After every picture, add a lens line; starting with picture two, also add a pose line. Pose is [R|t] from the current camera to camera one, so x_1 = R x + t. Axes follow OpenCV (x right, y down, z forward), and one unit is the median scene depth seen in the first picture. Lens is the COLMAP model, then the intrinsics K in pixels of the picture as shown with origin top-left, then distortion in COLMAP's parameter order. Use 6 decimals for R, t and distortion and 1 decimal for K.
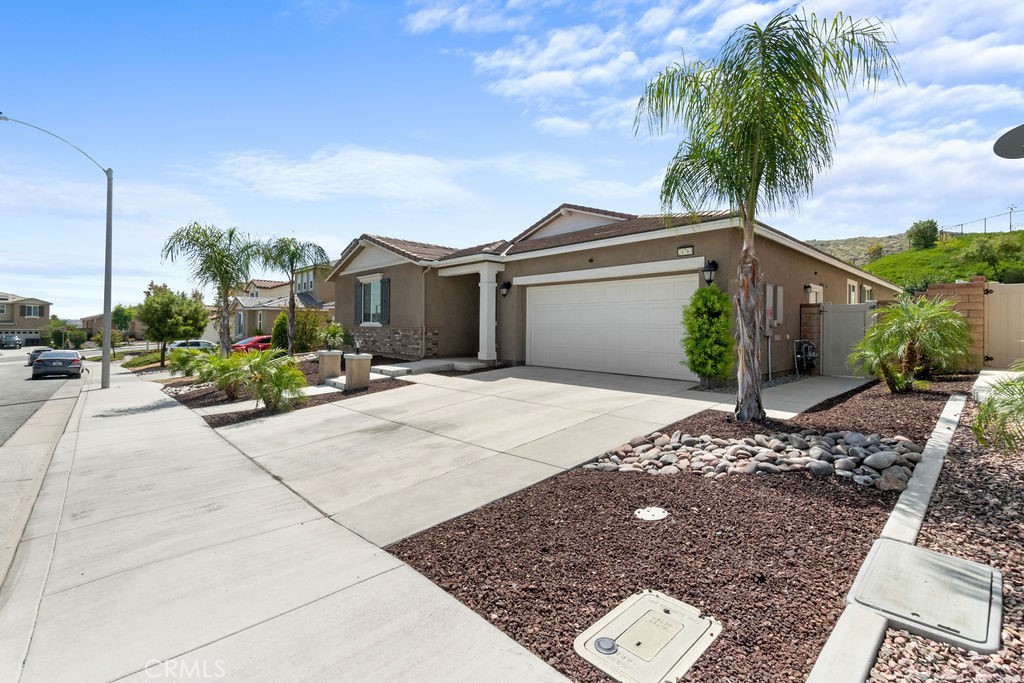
lens RADIAL K [[446.5, 0, 515.8], [0, 446.5, 337.4], [0, 0, 1]] dist [-0.003540, 0.000297]
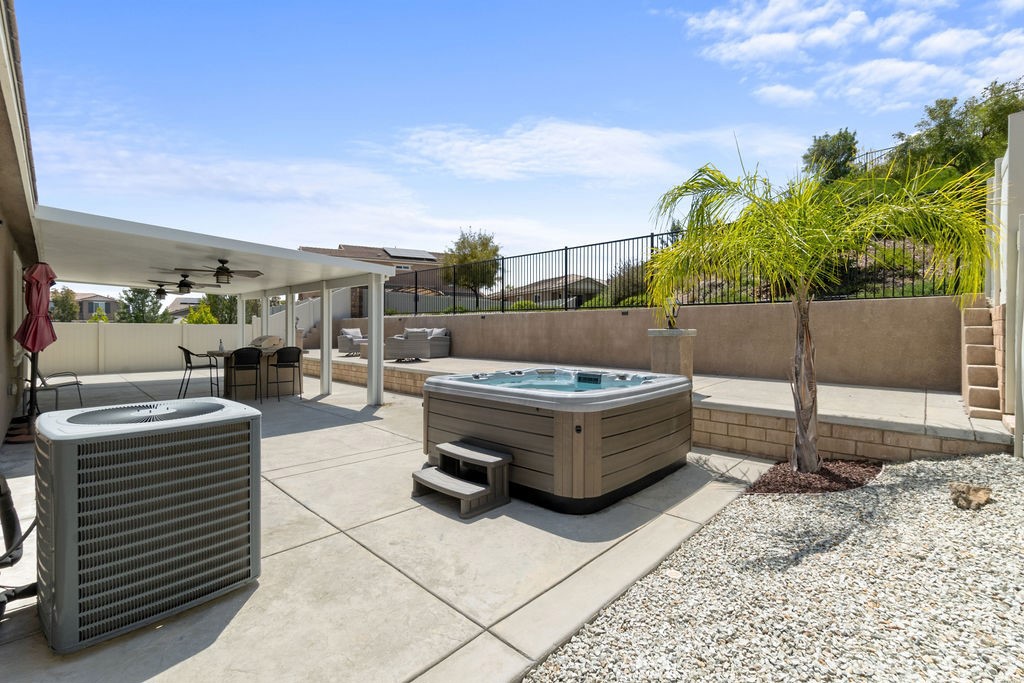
lens RADIAL K [[446.5, 0, 515.2], [0, 446.5, 339.1], [0, 0, 1]] dist [-0.003540, 0.000297]
pose [[0.999974, -0.006866, -0.002152, -0.440108], [0.006894, 0.999893, 0.012871, 0.003211], [0.002064, -0.012885, 0.999915, 0.094494]]
